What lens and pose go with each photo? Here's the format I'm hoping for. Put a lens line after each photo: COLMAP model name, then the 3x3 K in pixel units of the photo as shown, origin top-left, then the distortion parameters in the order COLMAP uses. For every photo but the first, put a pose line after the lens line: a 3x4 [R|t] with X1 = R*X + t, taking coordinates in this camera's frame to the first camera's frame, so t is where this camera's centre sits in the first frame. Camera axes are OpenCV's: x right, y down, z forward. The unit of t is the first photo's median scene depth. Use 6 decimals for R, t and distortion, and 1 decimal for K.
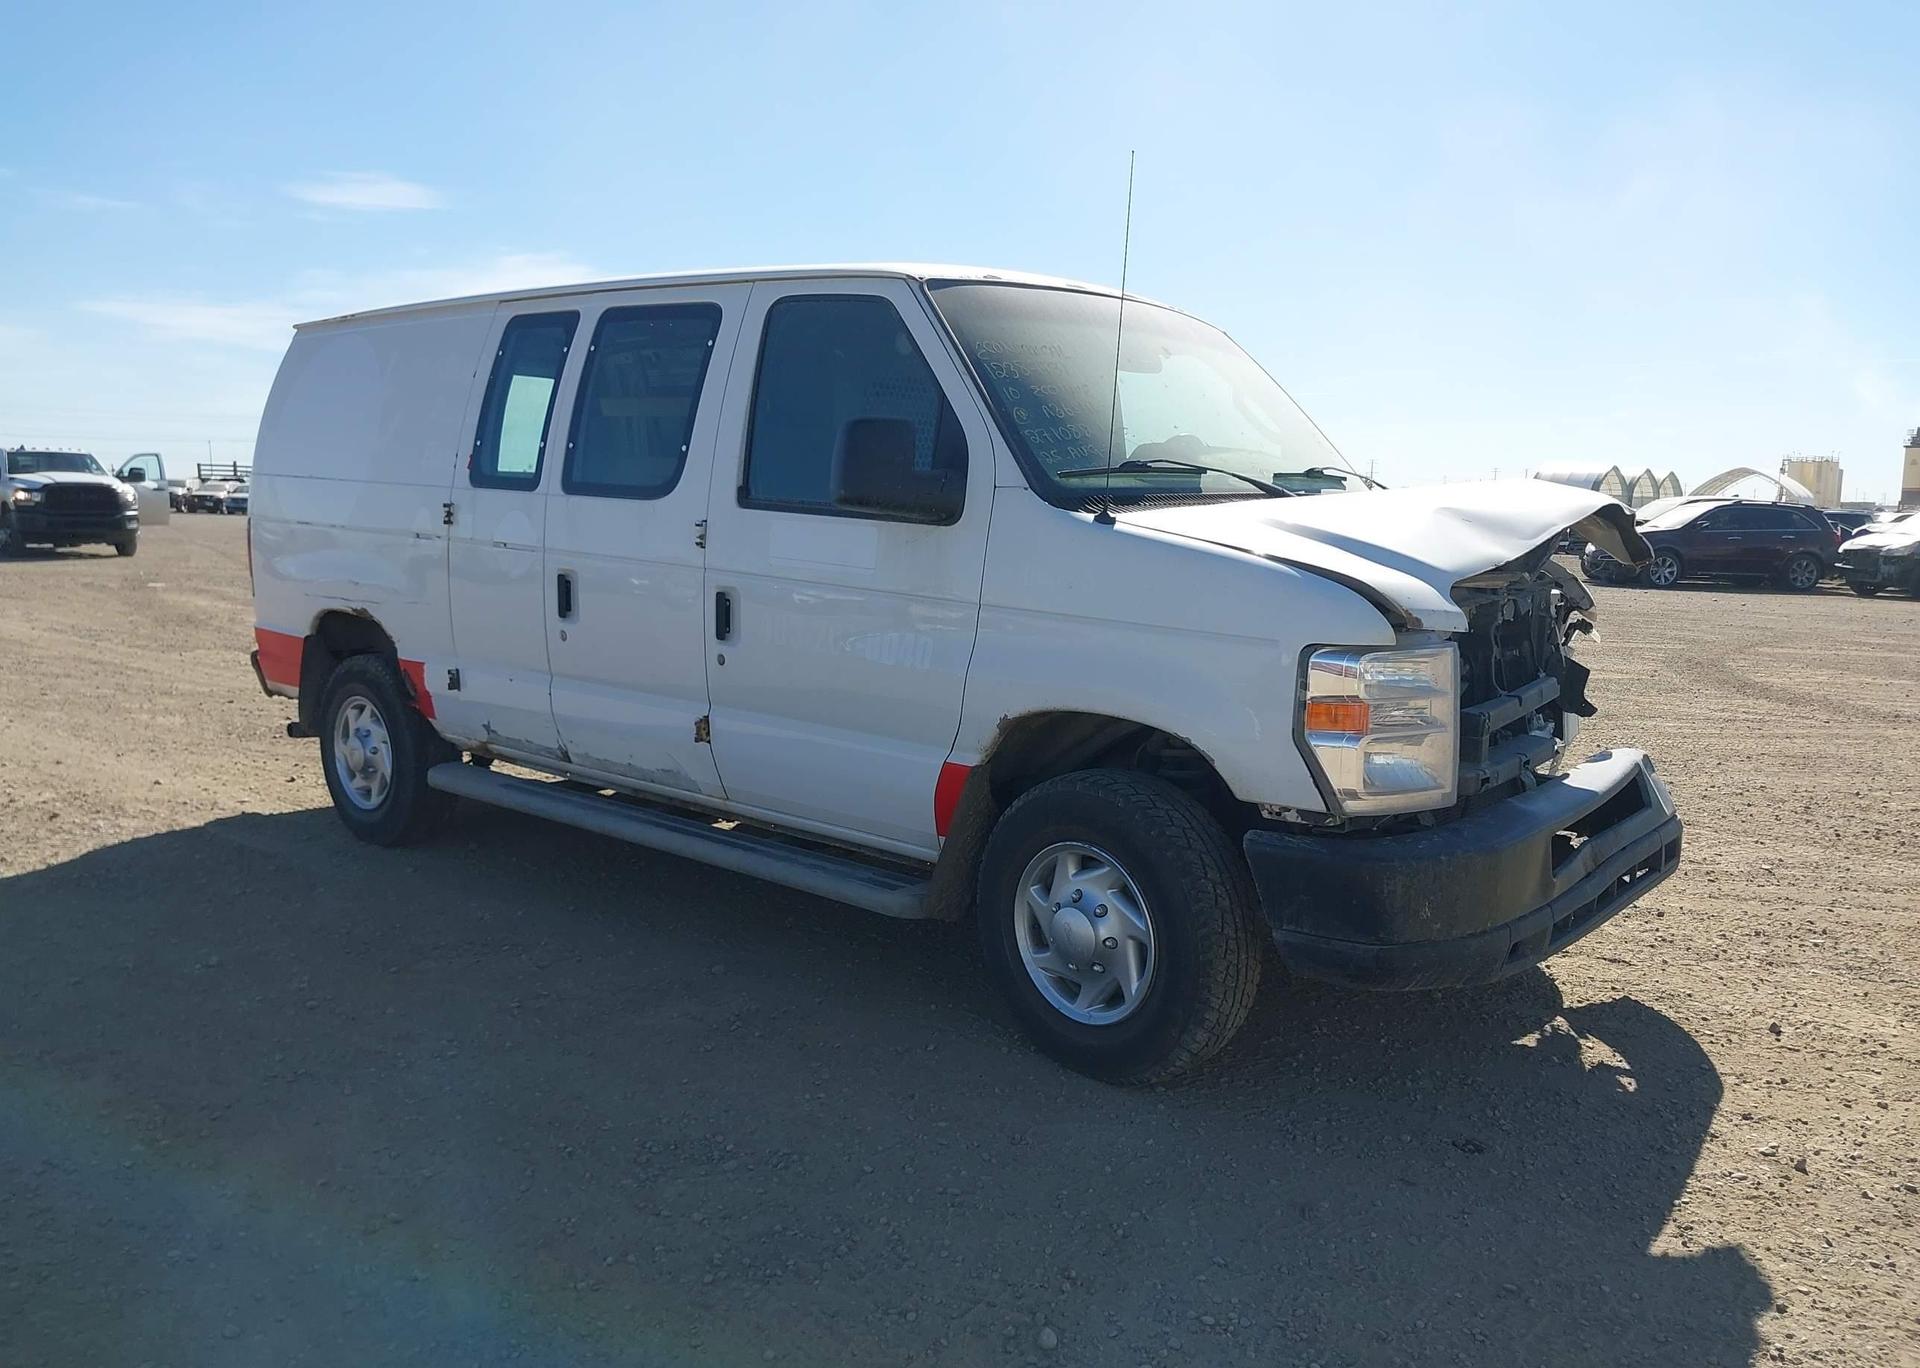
lens RADIAL K [[1469.0, 0, 968.0], [0, 1469.0, 737.6], [0, 0, 1]] dist [0.139870, -0.230711]
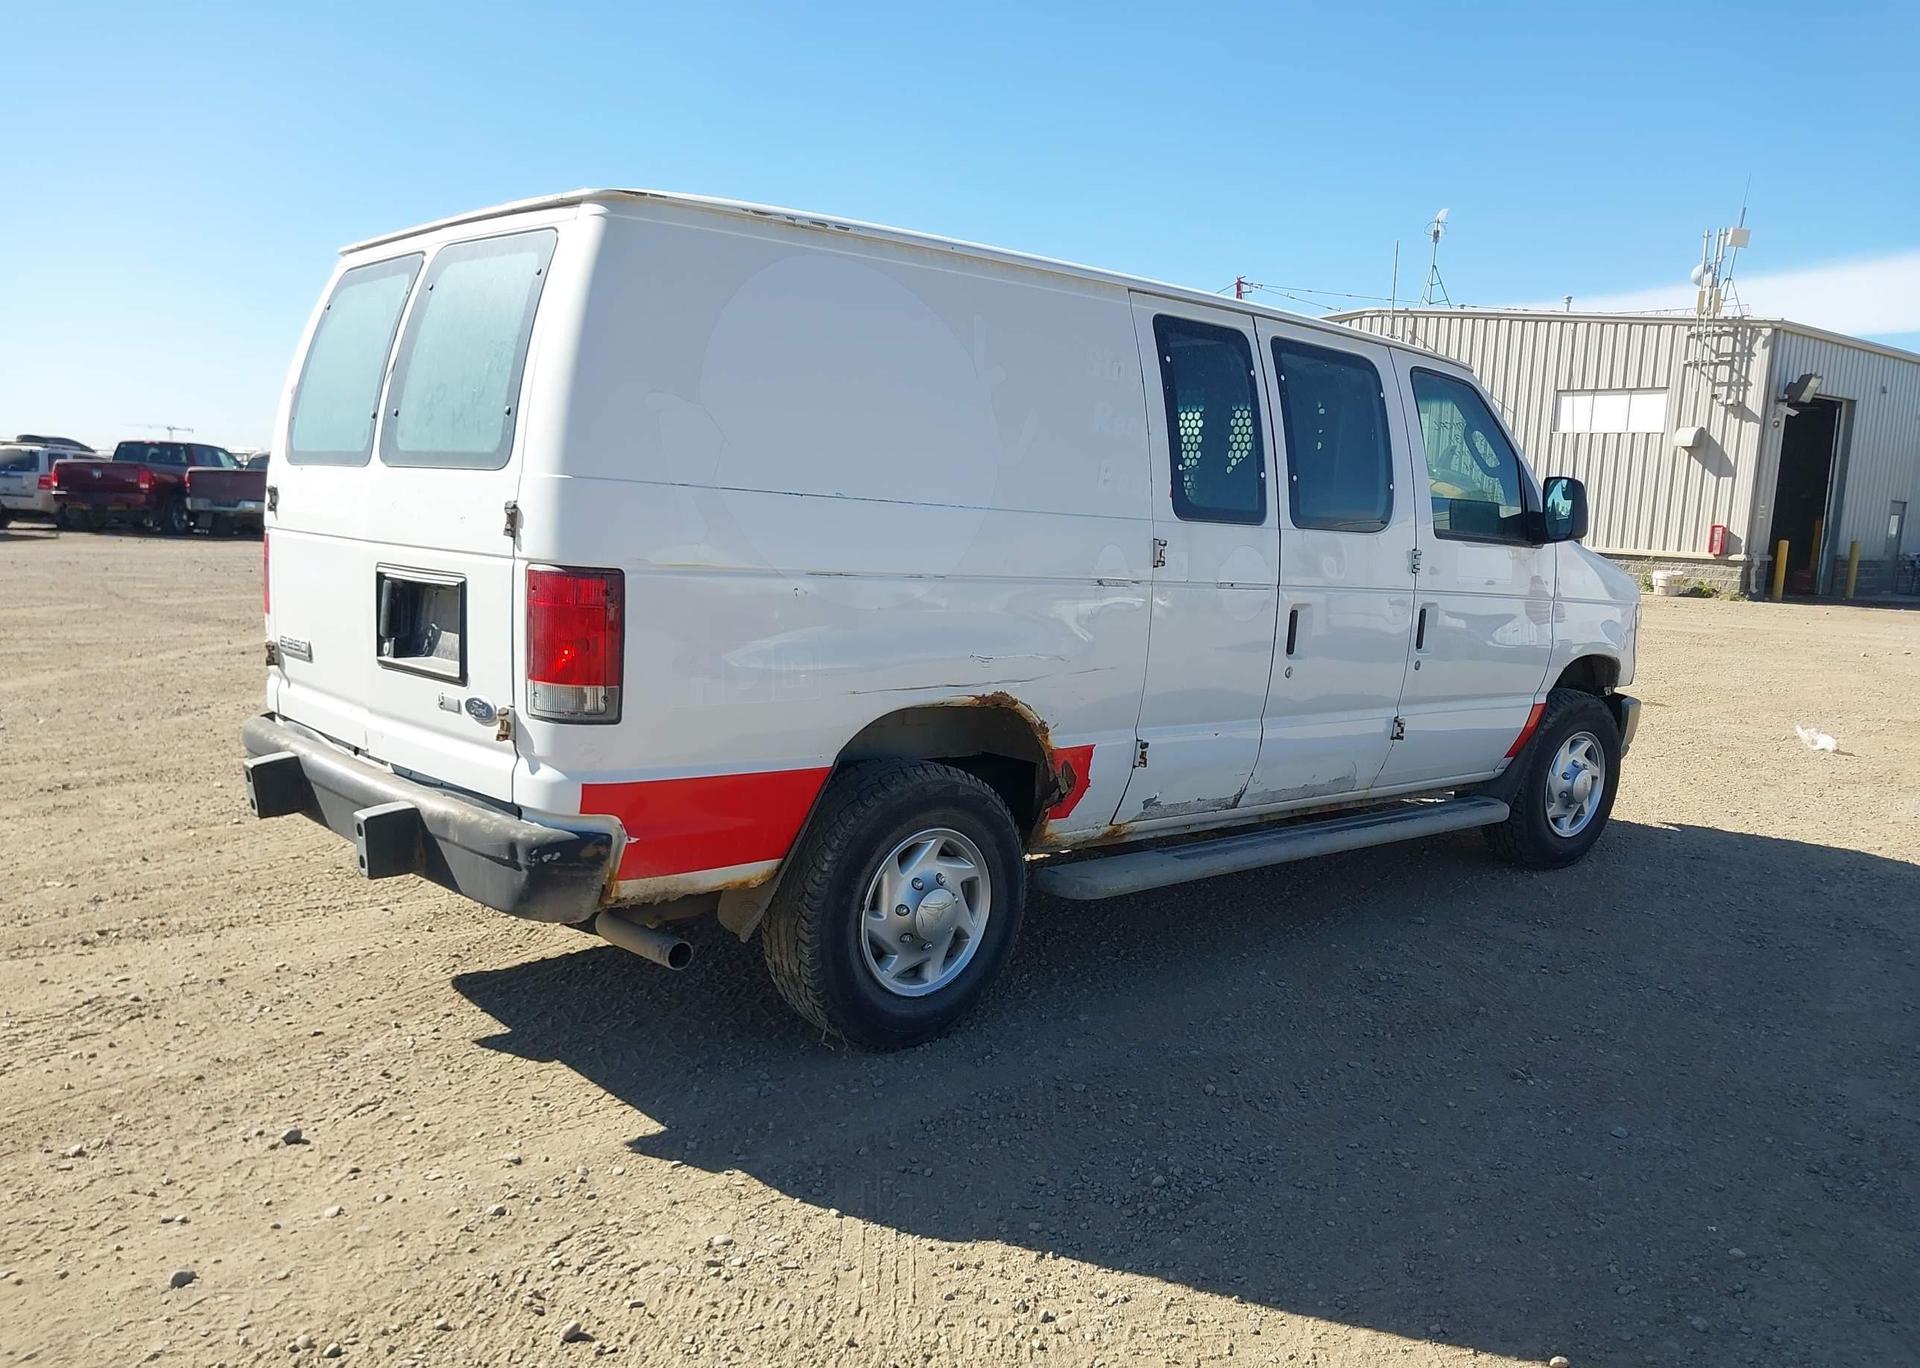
lens RADIAL K [[1457.8, 0, 951.6], [0, 1457.8, 732.1], [0, 0, 1]] dist [0.137285, -0.220005]
pose [[0.137814, -0.168617, 0.976000, -1.470637], [0.118046, 0.981175, 0.152843, -0.239619], [-0.983398, 0.094149, 0.155124, 1.257997]]
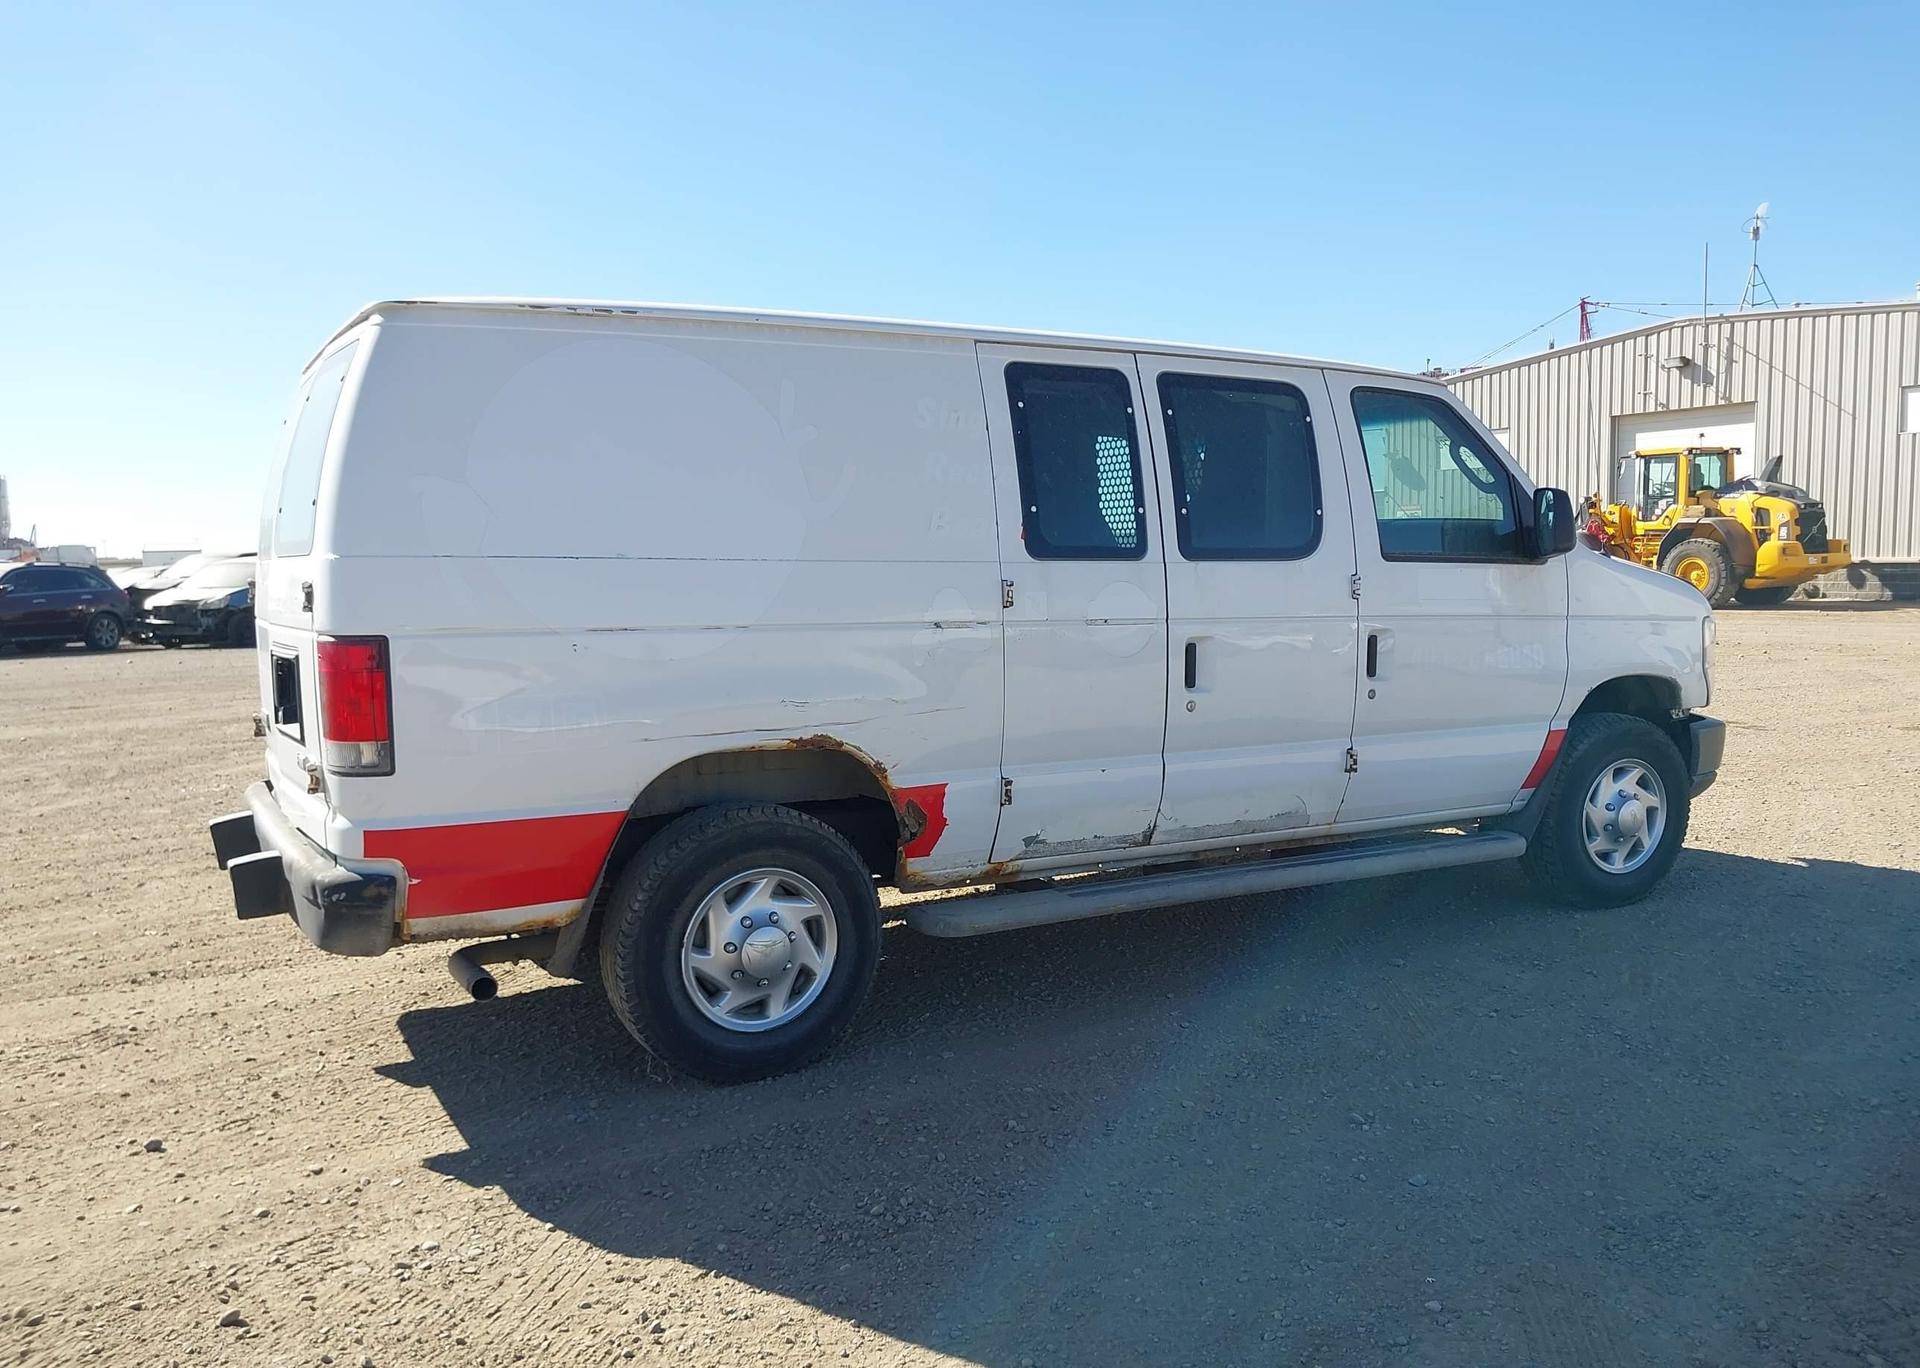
lens RADIAL K [[1459.2, 0, 956.4], [0, 1459.2, 727.8], [0, 0, 1]] dist [0.097343, -0.132776]
pose [[0.346632, -0.135475, 0.928166, -1.418063], [0.176638, 0.981239, 0.077255, -0.182178], [-0.921220, 0.137171, 0.364059, 0.934811]]
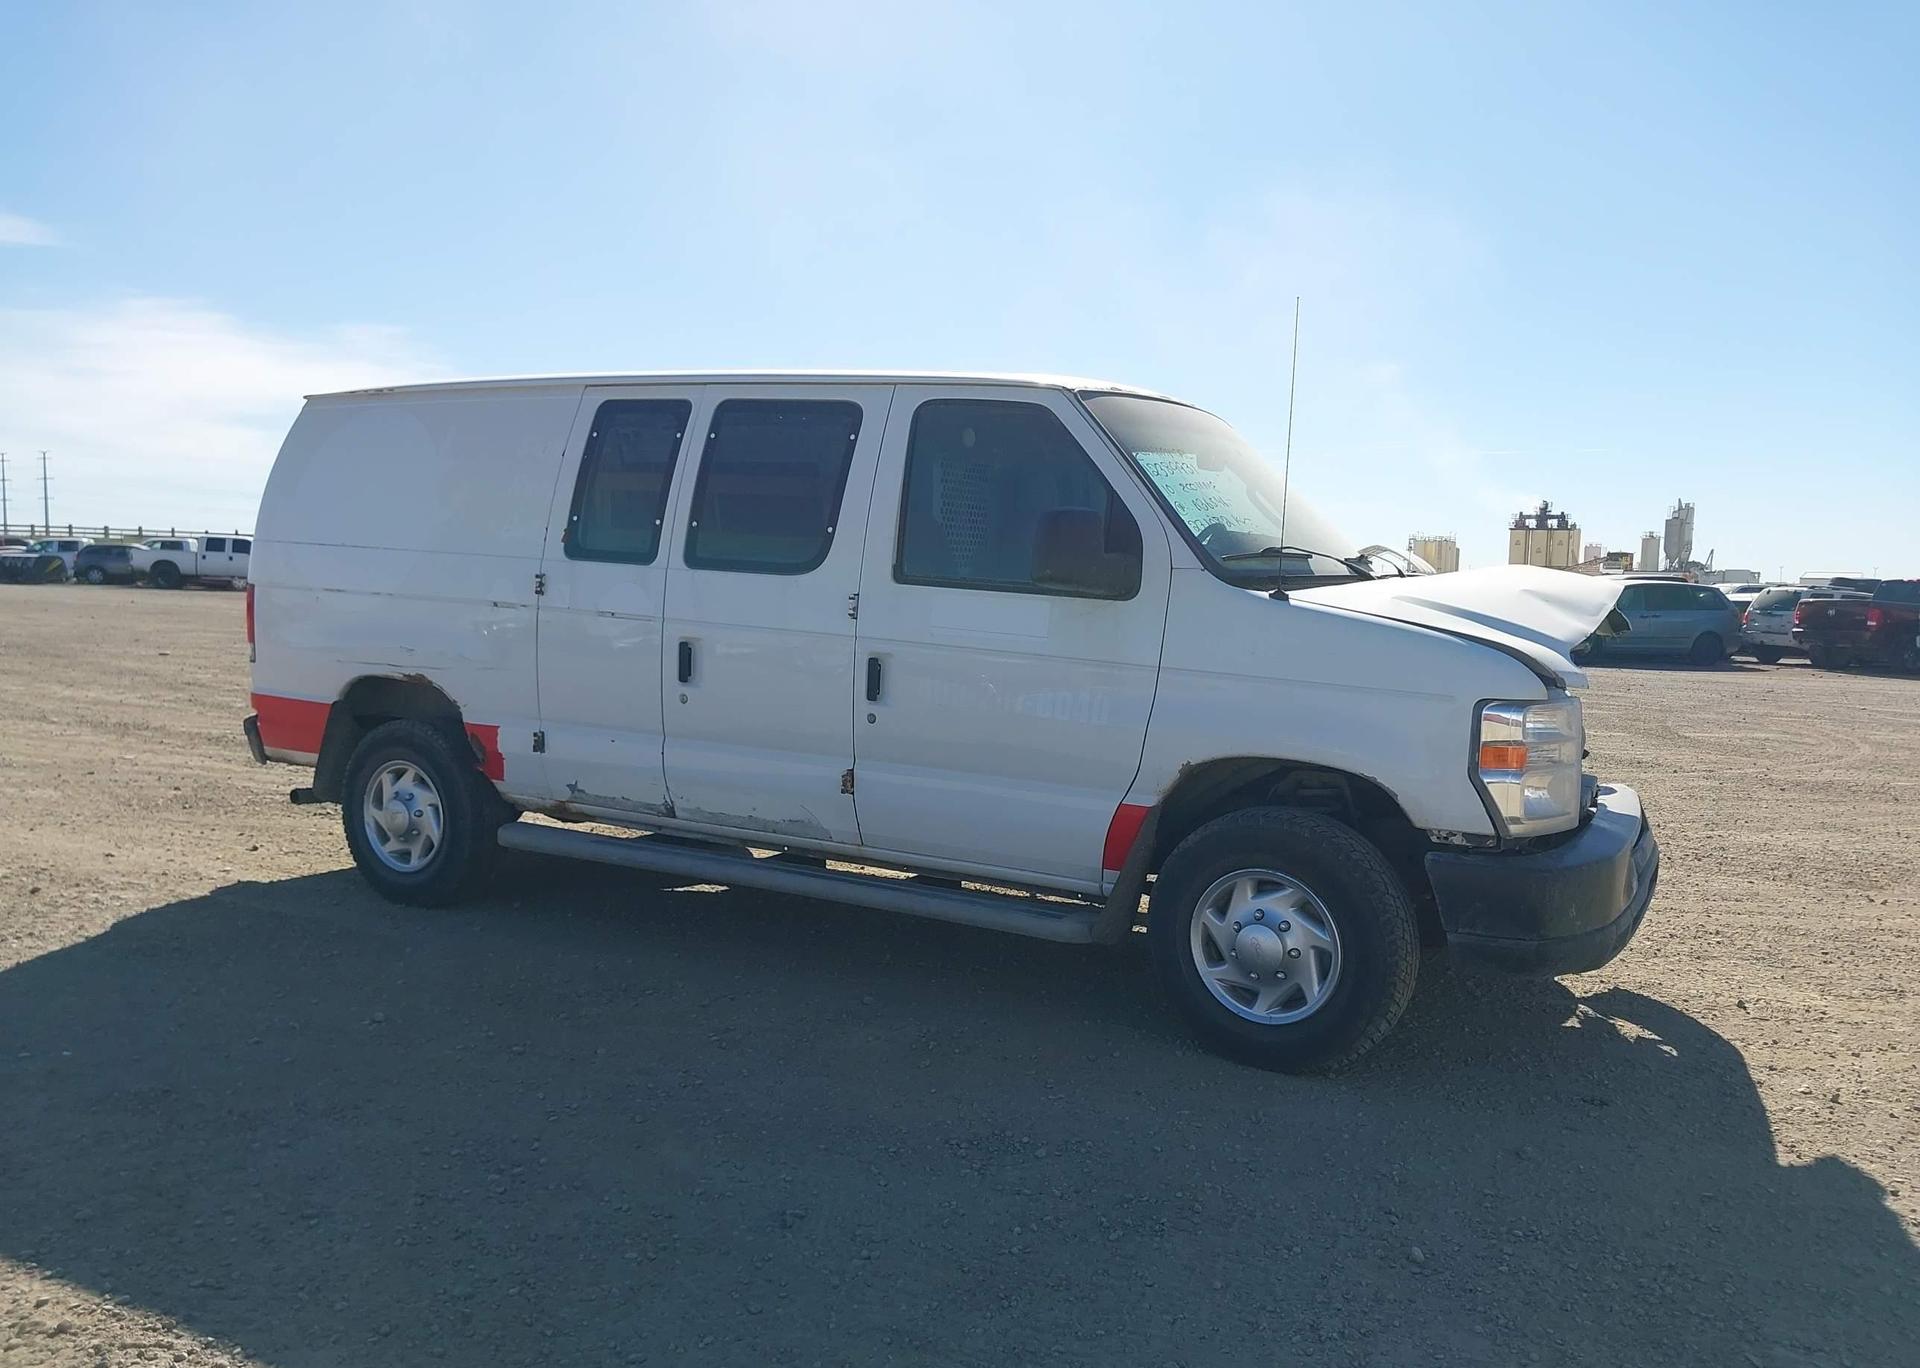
lens RADIAL K [[1457.8, 0, 951.6], [0, 1457.8, 732.1], [0, 0, 1]] dist [0.137285, -0.220005]
pose [[0.978313, -0.010951, 0.206842, -0.354443], [0.020581, 0.998799, -0.044460, 0.007952], [-0.206107, 0.047753, 0.977364, -0.089564]]
